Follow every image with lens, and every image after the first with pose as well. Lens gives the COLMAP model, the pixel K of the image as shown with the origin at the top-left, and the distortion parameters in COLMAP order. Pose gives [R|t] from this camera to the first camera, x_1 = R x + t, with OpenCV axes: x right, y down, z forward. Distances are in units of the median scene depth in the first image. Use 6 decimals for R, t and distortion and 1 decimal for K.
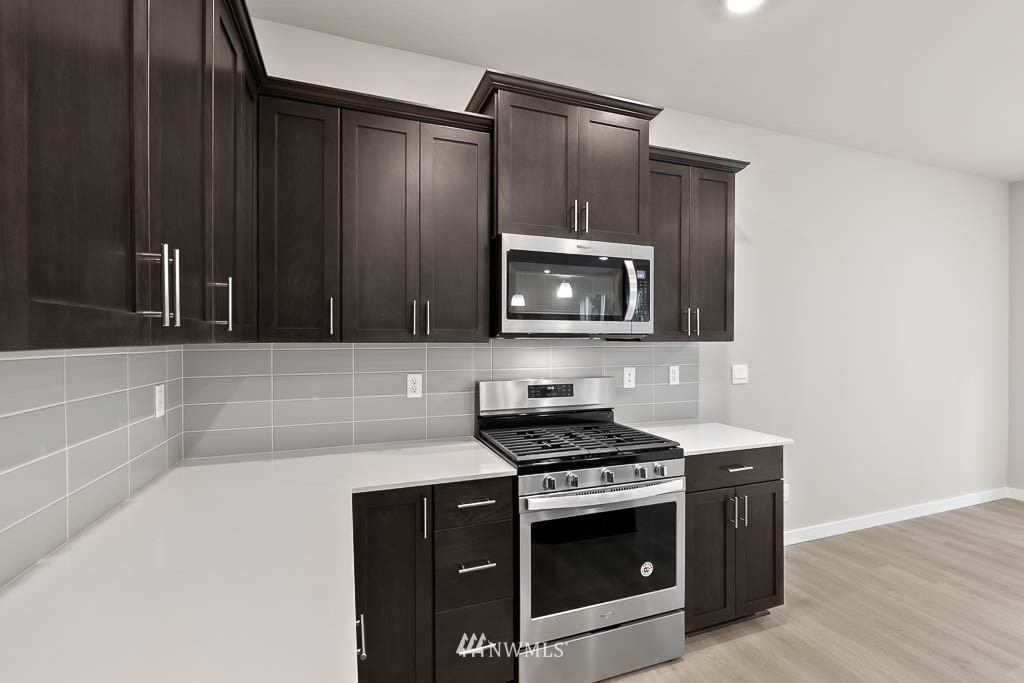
lens RADIAL K [[463.0, 0, 515.5], [0, 463.0, 340.8], [0, 0, 1]] dist [0.004406, -0.000085]
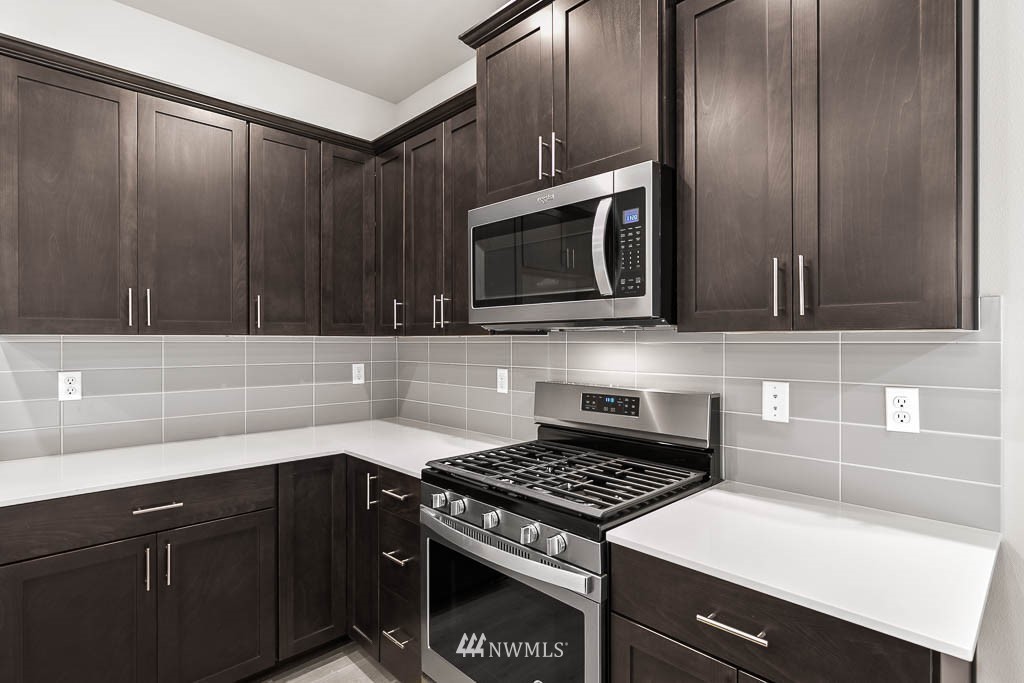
lens RADIAL K [[521.2, 0, 512.2], [0, 521.2, 342.0], [0, 0, 1]] dist [-0.002871, -0.000177]
pose [[0.401336, 0.003759, -0.915923, 0.783844], [0.001623, 0.999987, 0.004815, 0.011062], [0.915930, -0.003419, 0.401324, 0.583149]]
